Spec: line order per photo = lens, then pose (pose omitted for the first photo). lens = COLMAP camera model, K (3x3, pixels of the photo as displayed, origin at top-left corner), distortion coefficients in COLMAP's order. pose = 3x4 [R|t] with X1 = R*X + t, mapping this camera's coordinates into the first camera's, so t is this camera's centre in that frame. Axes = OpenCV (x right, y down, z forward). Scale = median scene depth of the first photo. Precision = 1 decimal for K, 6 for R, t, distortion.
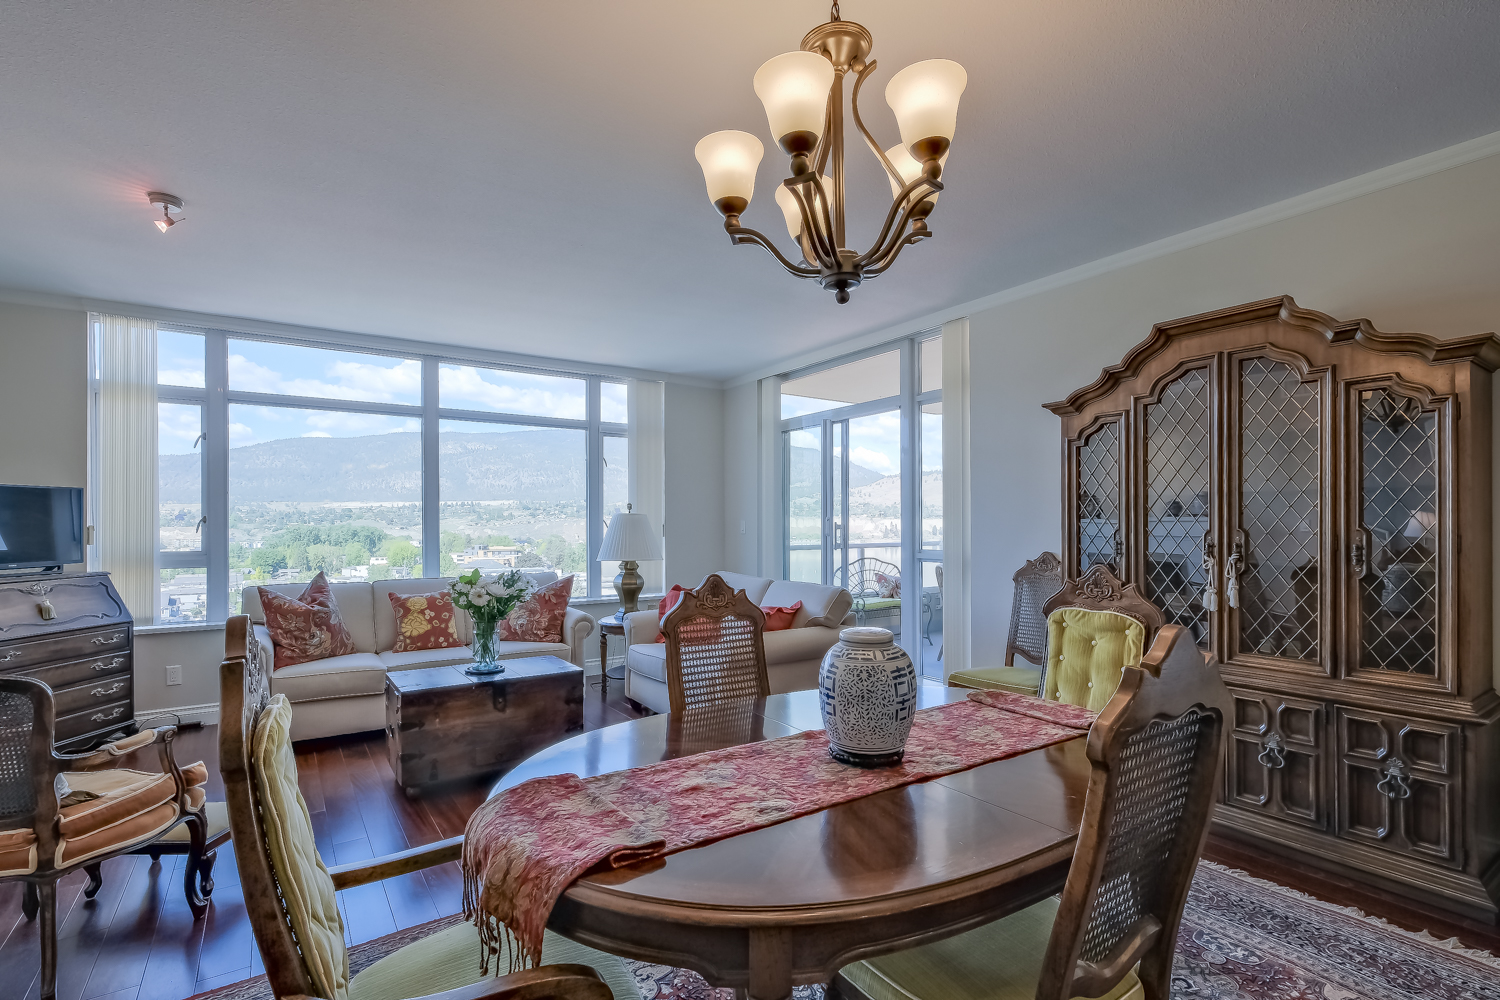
lens RADIAL K [[699.4, 0, 743.4], [0, 699.4, 525.0], [0, 0, 1]] dist [-0.000127, -0.001828]
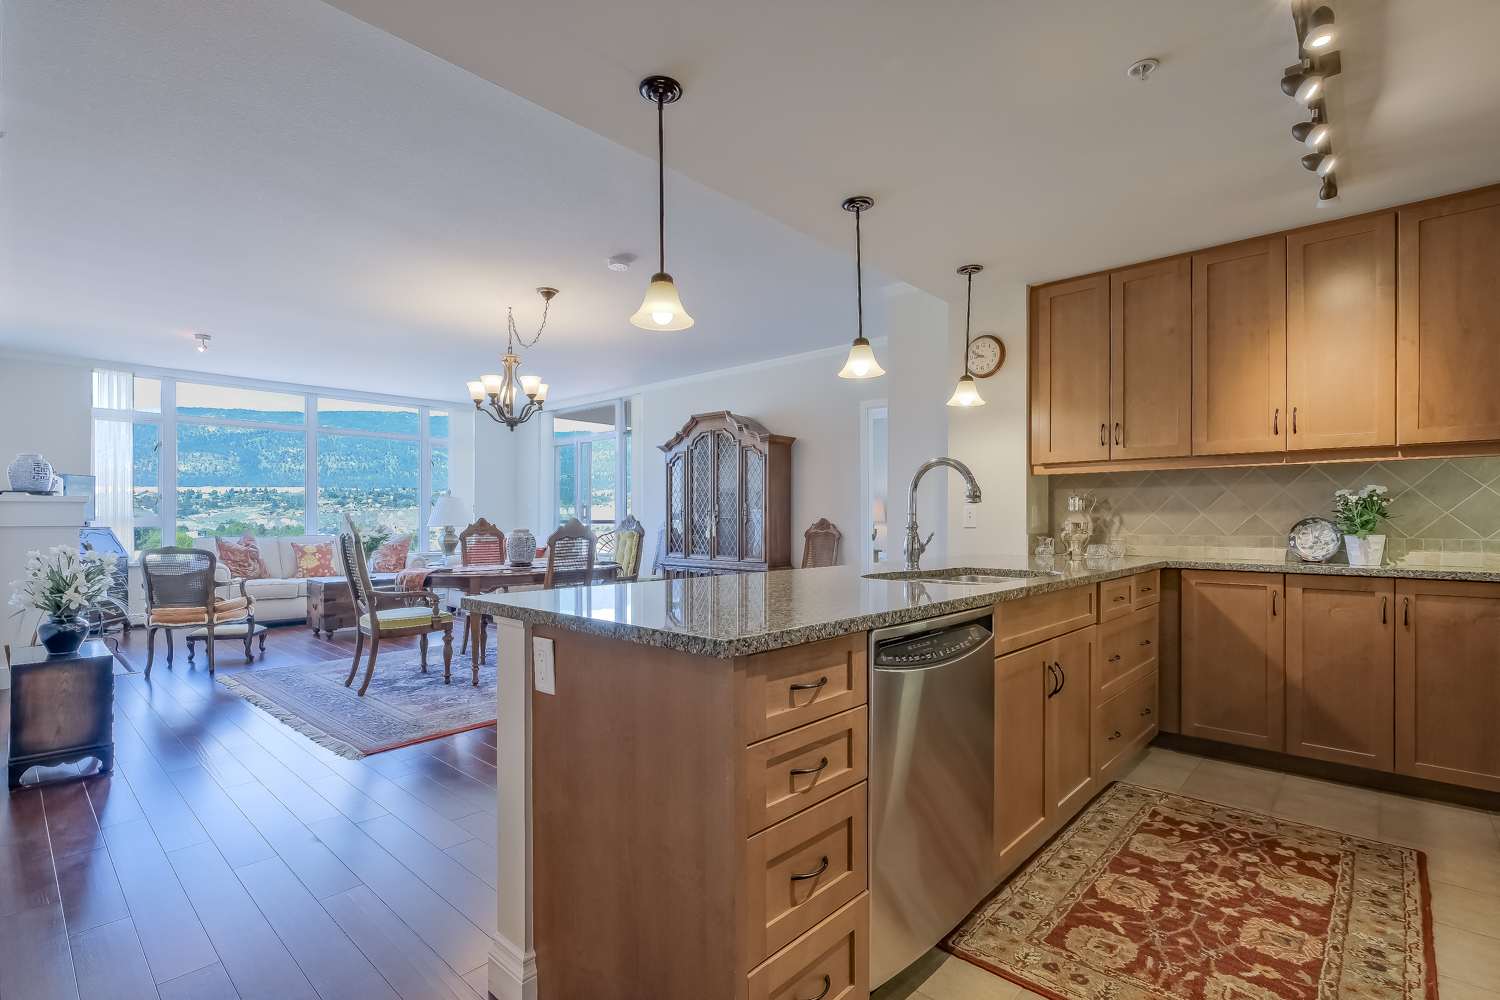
lens RADIAL K [[699.4, 0, 742.4], [0, 699.4, 517.5], [0, 0, 1]] dist [-0.000127, -0.001828]
pose [[0.974018, 0.005951, 0.226392, 0.172290], [-0.006206, 0.999981, 0.000417, 0.034711], [-0.226385, -0.001811, 0.974036, -0.950572]]
